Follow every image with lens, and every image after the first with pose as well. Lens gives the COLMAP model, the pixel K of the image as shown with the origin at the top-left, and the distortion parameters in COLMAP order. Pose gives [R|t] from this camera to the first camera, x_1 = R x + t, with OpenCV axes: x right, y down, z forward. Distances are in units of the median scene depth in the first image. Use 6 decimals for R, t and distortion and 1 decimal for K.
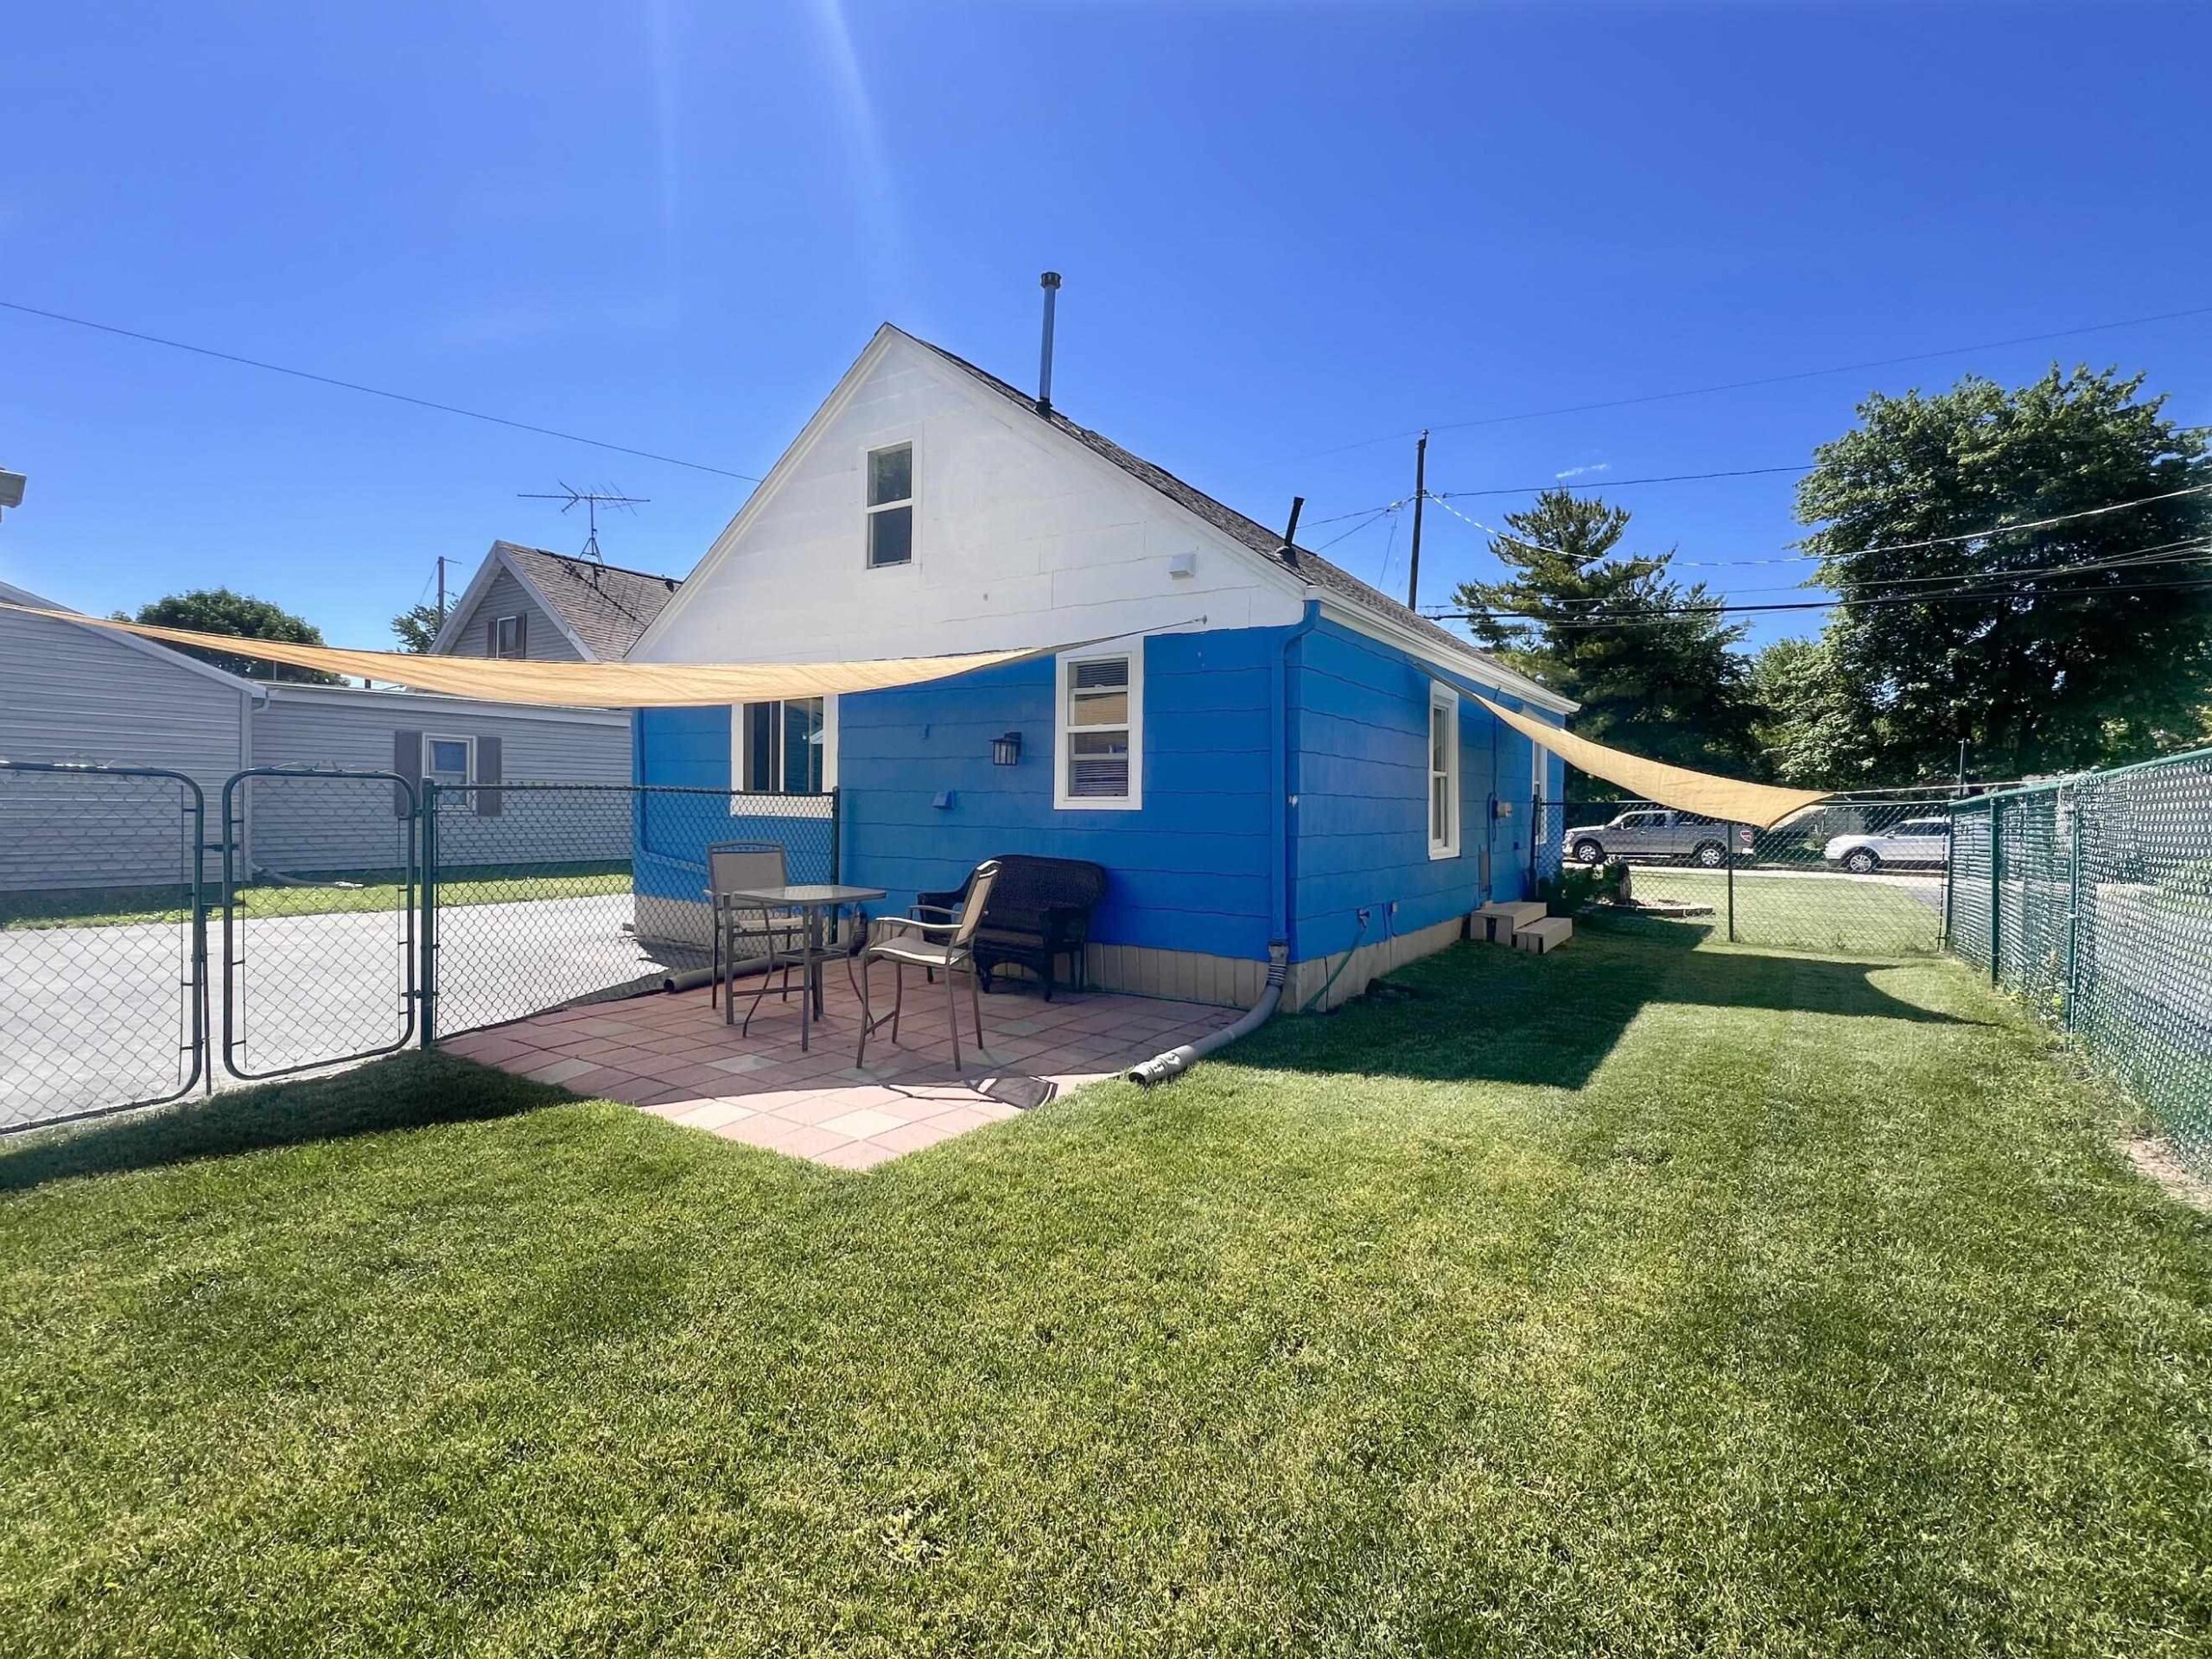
lens RADIAL K [[1085.6, 0, 1101.3], [0, 1085.6, 839.5], [0, 0, 1]] dist [0.002369, 0.000365]
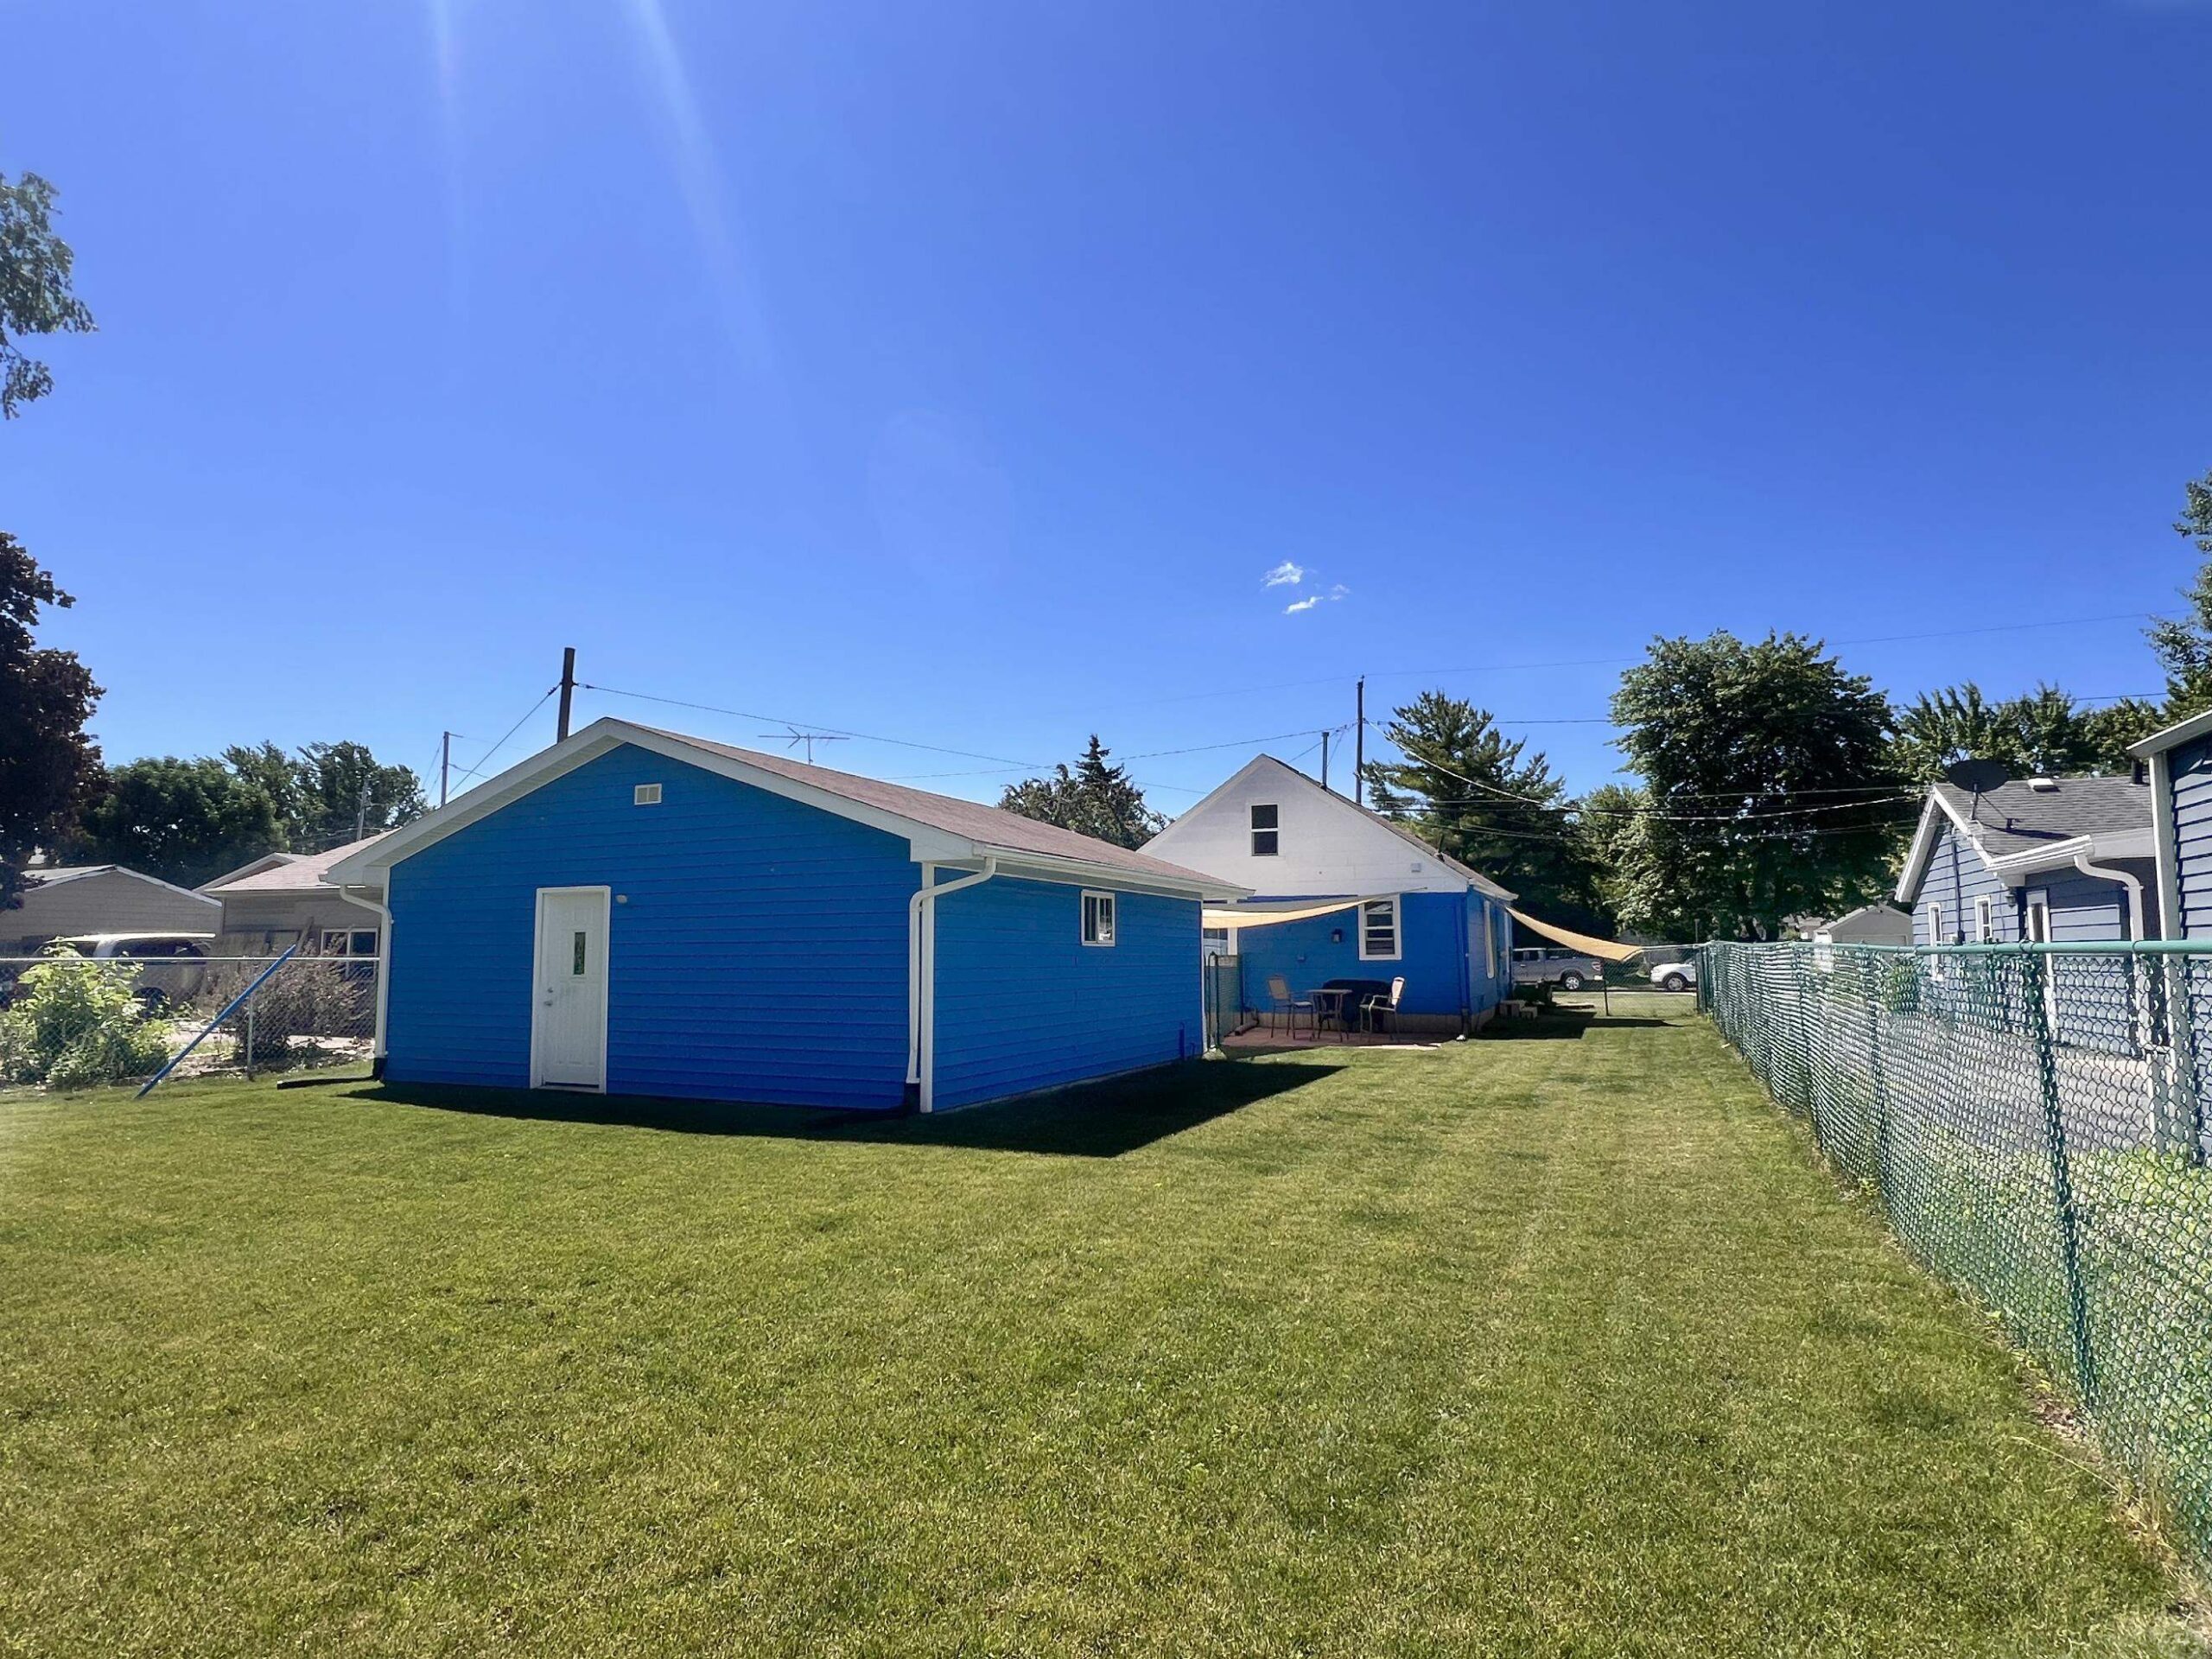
lens RADIAL K [[1231.7, 0, 1106.0], [0, 1231.7, 829.5], [0, 0, 1]] dist [-0.000540, 0.000068]
pose [[0.985483, -0.004636, 0.169708, -0.600054], [0.026129, 0.991859, -0.124630, 0.006163], [-0.167749, 0.127255, 0.977582, -0.930988]]
